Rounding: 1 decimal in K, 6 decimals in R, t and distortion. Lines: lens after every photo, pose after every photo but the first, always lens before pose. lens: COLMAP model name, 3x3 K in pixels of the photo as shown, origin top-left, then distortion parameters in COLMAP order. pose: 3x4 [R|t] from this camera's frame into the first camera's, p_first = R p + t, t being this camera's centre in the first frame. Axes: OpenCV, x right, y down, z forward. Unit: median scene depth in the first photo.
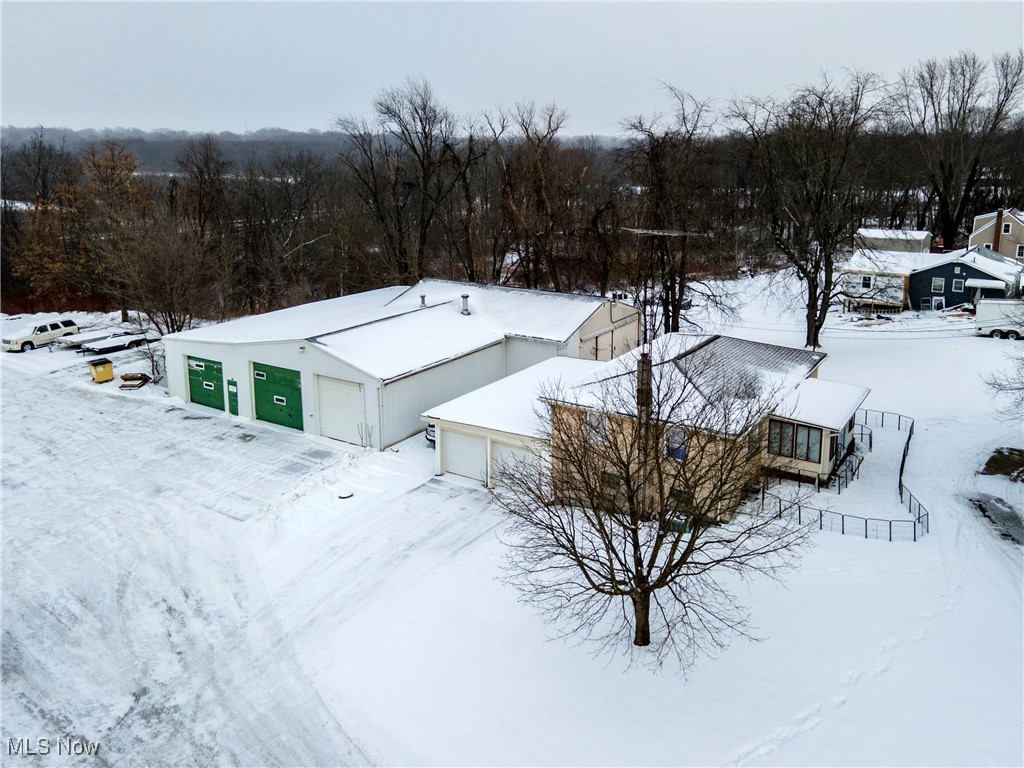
lens RADIAL K [[767.5, 0, 524.9], [0, 767.5, 375.1], [0, 0, 1]] dist [0.046790, 0.005044]
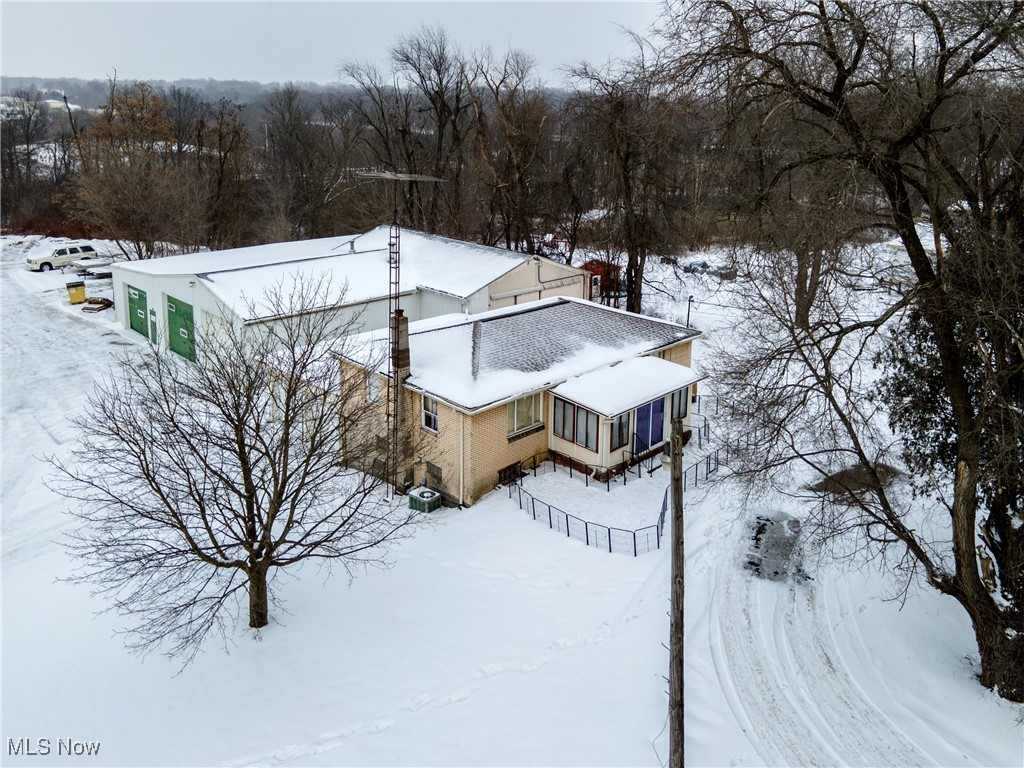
lens RADIAL K [[767.5, 0, 505.2], [0, 767.5, 333.5], [0, 0, 1]] dist [0.046790, 0.005044]
pose [[0.971931, 0.086721, -0.218699, 0.289588], [-0.086511, 0.996195, 0.010554, -0.012912], [0.218782, 0.008662, 0.975735, 0.081309]]
